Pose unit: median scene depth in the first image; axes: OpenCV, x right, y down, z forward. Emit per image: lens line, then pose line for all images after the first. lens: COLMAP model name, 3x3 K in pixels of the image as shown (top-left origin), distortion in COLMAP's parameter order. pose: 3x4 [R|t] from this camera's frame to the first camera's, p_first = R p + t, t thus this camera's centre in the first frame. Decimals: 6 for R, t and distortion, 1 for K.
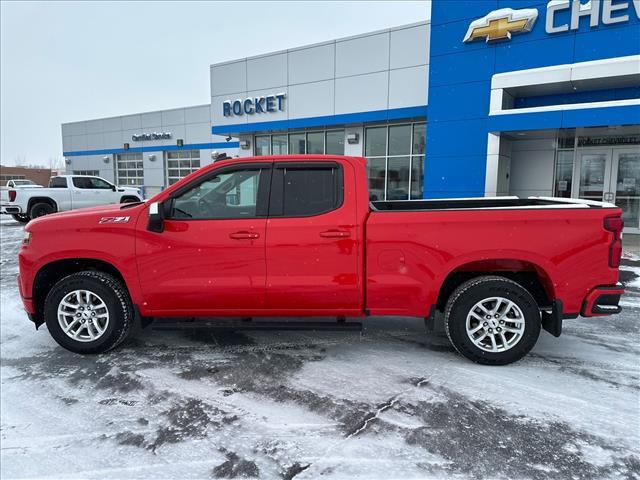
lens RADIAL K [[449.4, 0, 320.0], [0, 449.4, 240.0], [0, 0, 1]] dist [0.044140, -0.047843]
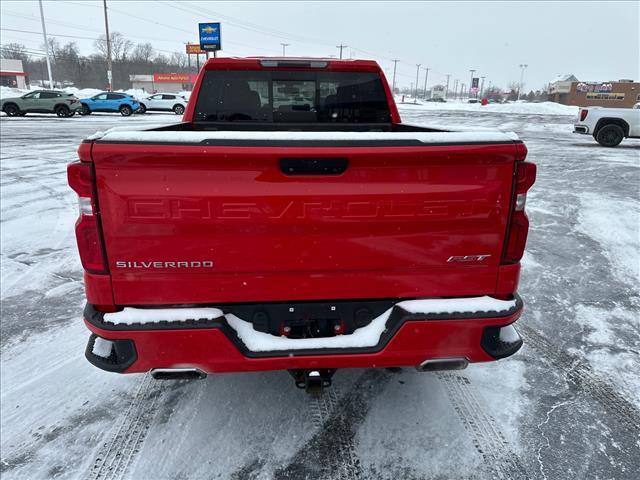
lens RADIAL K [[455.9, 0, 320.0], [0, 455.9, 240.0], [0, 0, 1]] dist [0.003758, -0.002616]
pose [[0.151811, 0.294102, -0.943641, 0.233728], [-0.138522, 0.951614, 0.274302, -0.027691], [0.978655, 0.089073, 0.185205, 0.237991]]
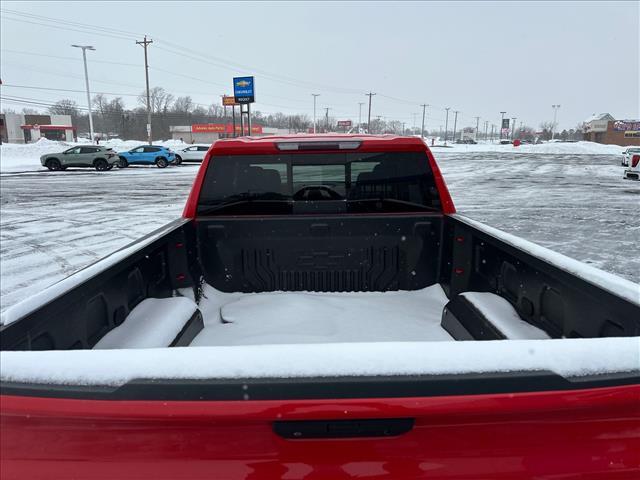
lens RADIAL K [[449.4, 0, 320.0], [0, 449.4, 240.0], [0, 0, 1]] dist [0.044140, -0.047843]
pose [[0.086044, 0.208276, -0.974278, 0.182807], [-0.115451, 0.973401, 0.197893, -0.043485], [0.989579, 0.095454, 0.107801, 0.243487]]
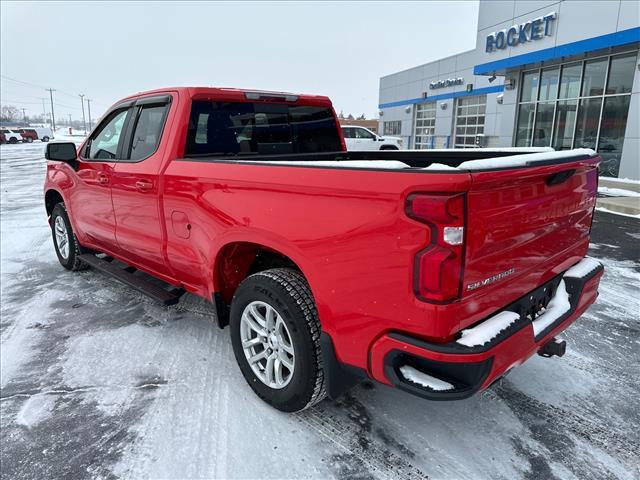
lens RADIAL K [[449.4, 0, 320.0], [0, 449.4, 240.0], [0, 0, 1]] dist [0.044140, -0.047843]
pose [[0.744388, 0.152877, -0.650012, 0.176678], [-0.082745, 0.987055, 0.137388, -0.011920], [0.662601, -0.048485, 0.747401, 0.121313]]
